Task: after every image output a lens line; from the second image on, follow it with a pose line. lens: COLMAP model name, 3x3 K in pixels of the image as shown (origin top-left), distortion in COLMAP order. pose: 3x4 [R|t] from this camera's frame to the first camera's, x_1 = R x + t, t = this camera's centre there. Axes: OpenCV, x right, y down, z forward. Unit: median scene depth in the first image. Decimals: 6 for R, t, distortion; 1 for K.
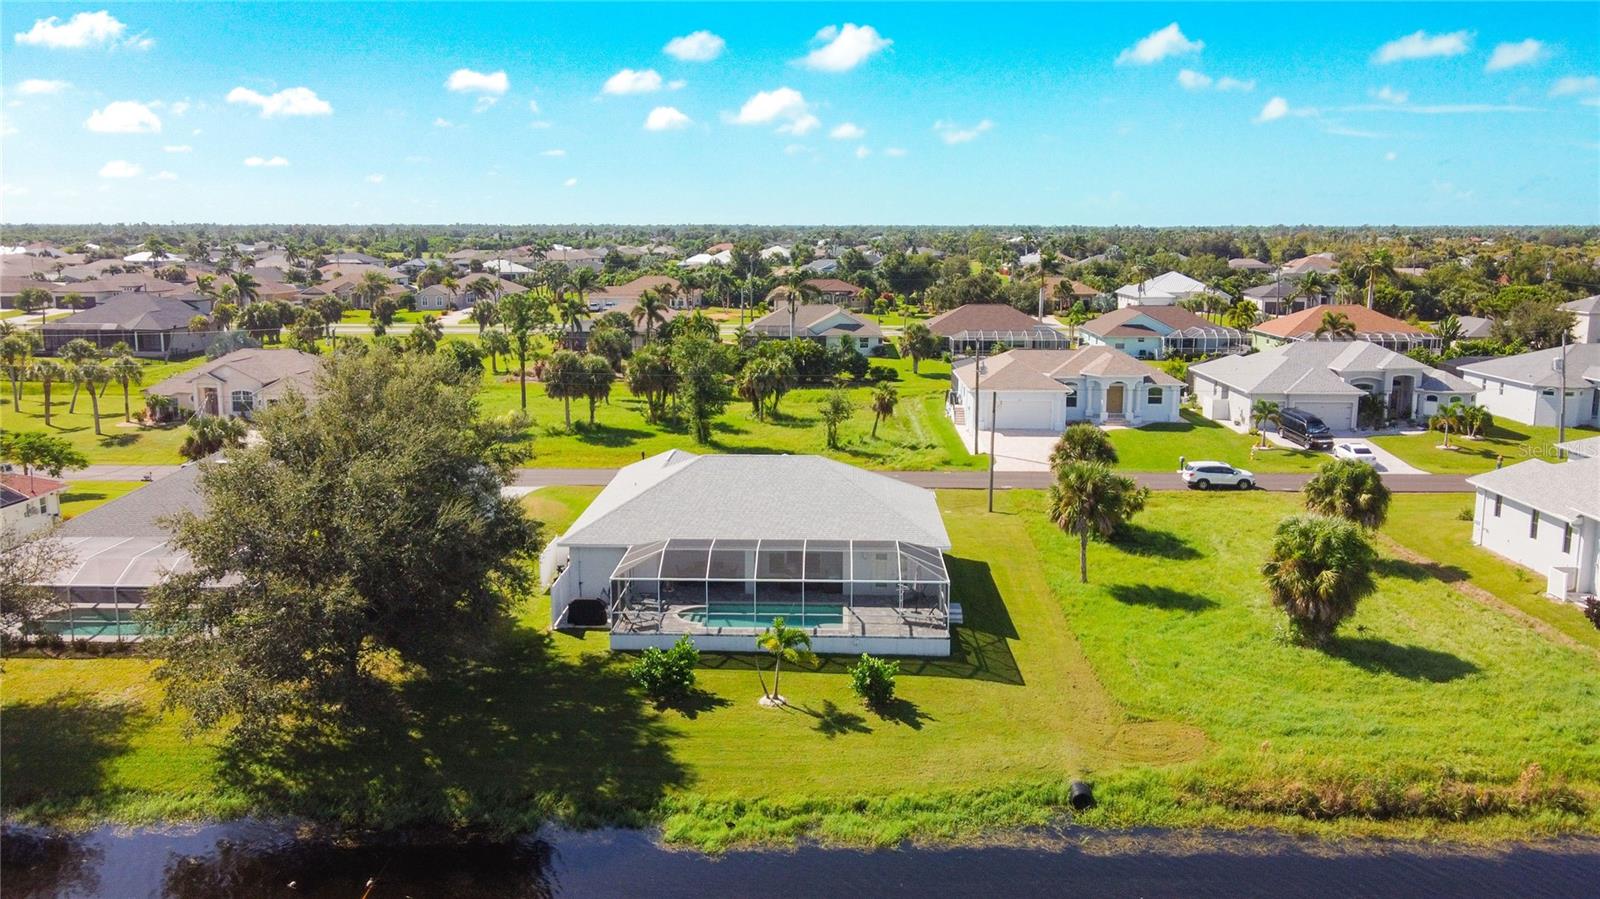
lens RADIAL K [[1254.1, 0, 793.1], [0, 1254.1, 439.3], [0, 0, 1]] dist [-0.015069, 0.051797]
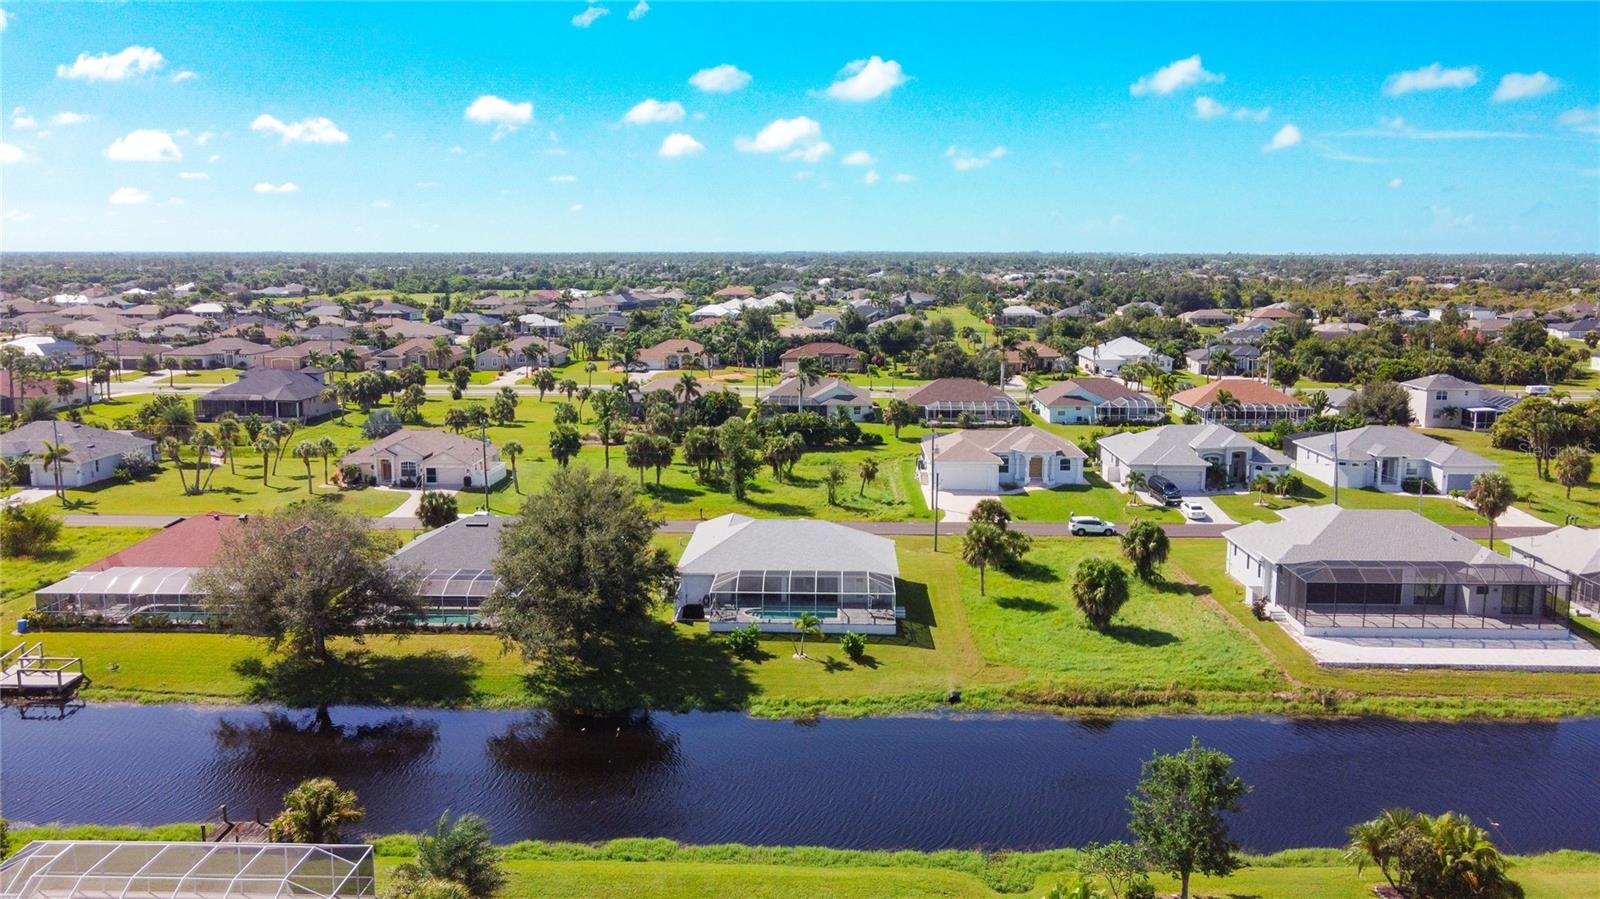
lens RADIAL K [[1254.1, 0, 781.3], [0, 1254.1, 454.2], [0, 0, 1]] dist [-0.015069, 0.051797]
pose [[0.999956, -0.000733, -0.009377, -0.014474], [0.000653, 0.999963, -0.008543, -0.043929], [0.009383, 0.008537, 0.999920, -0.490374]]
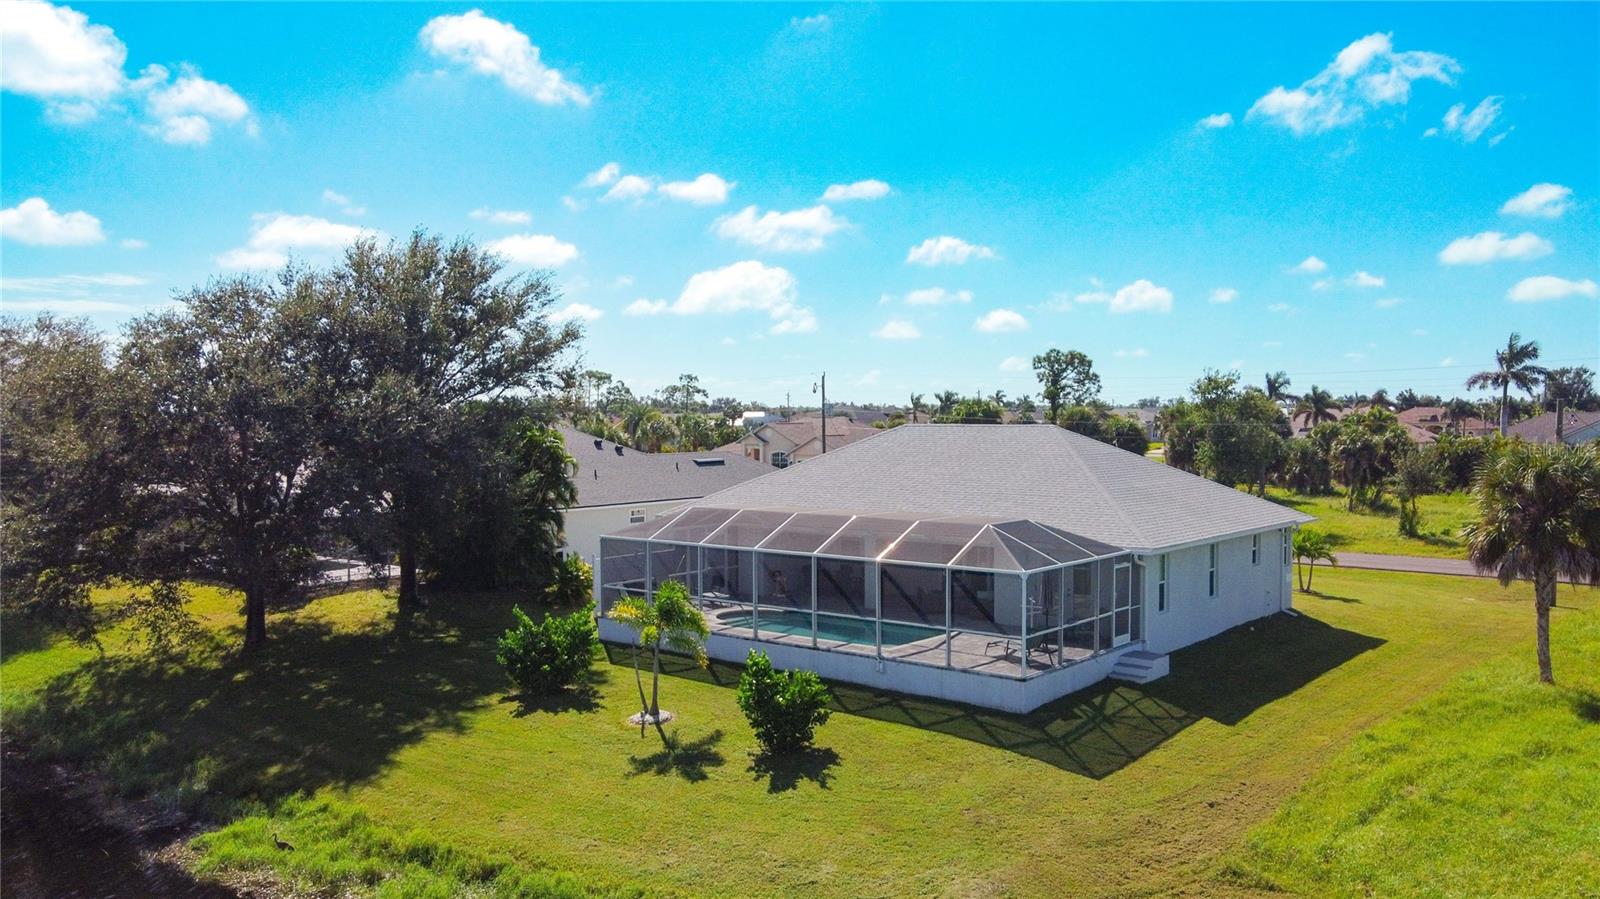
lens RADIAL K [[1254.1, 0, 813.3], [0, 1254.1, 460.5], [0, 0, 1]] dist [-0.015069, 0.051797]
pose [[0.792953, 0.016517, -0.609059, 0.221859], [-0.097029, 0.990299, -0.099469, 0.075413], [0.601507, 0.137971, 0.786863, 0.302418]]
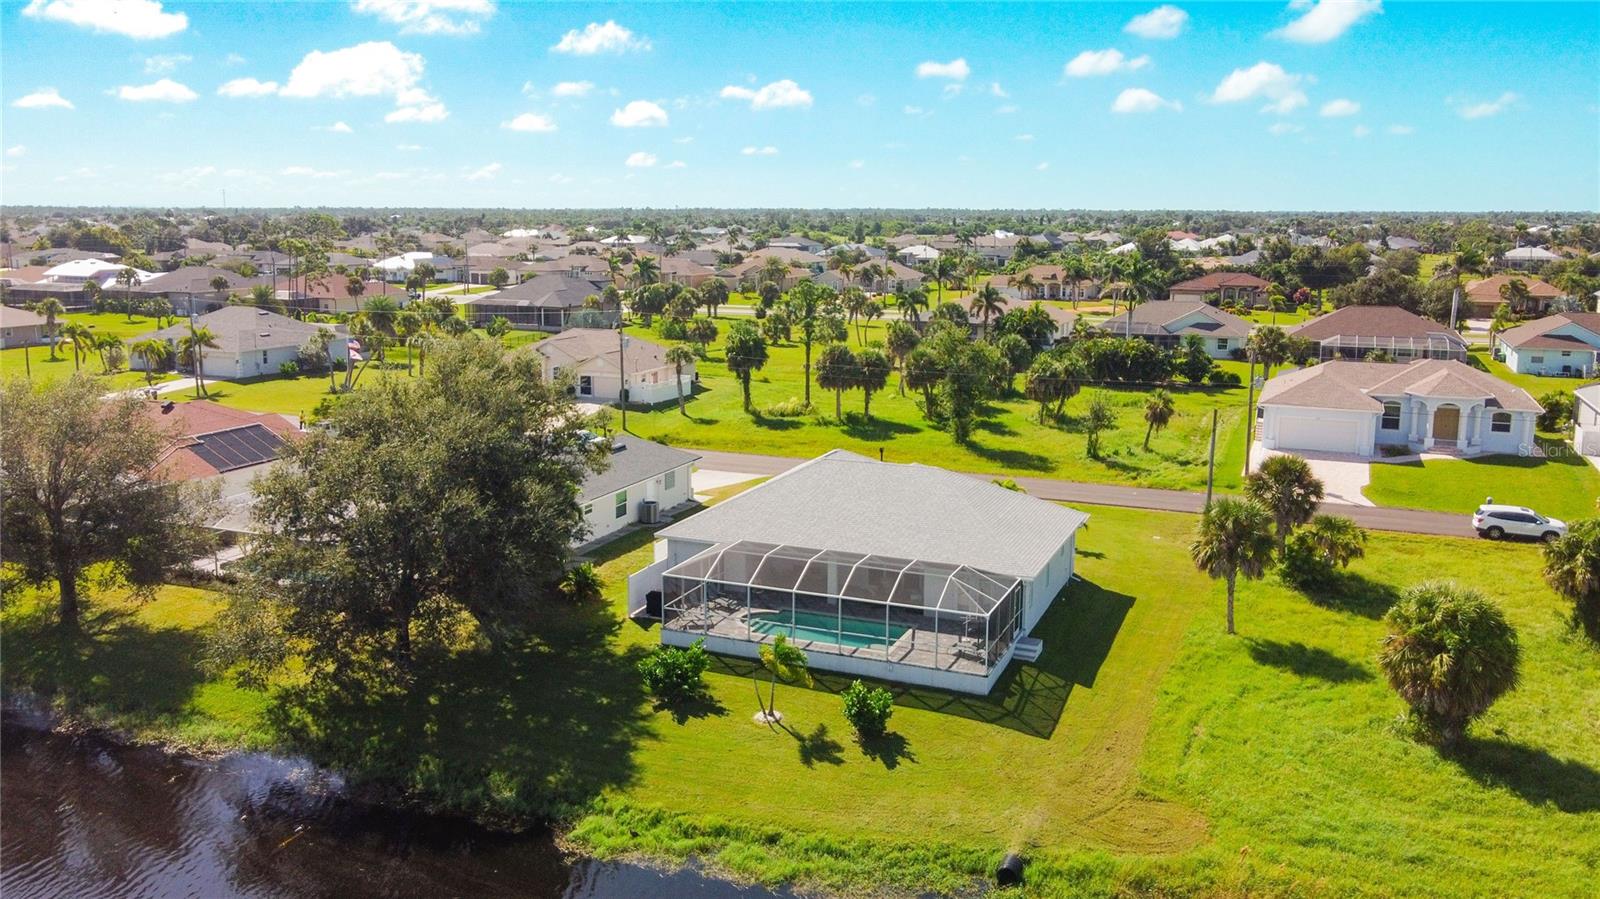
lens RADIAL K [[1254.1, 0, 804.8], [0, 1254.1, 458.3], [0, 0, 1]] dist [-0.015069, 0.051797]
pose [[0.936101, 0.070817, -0.344530, 0.180141], [-0.061833, 0.997400, 0.037010, -0.016041], [0.346255, -0.013342, 0.938046, 0.052808]]
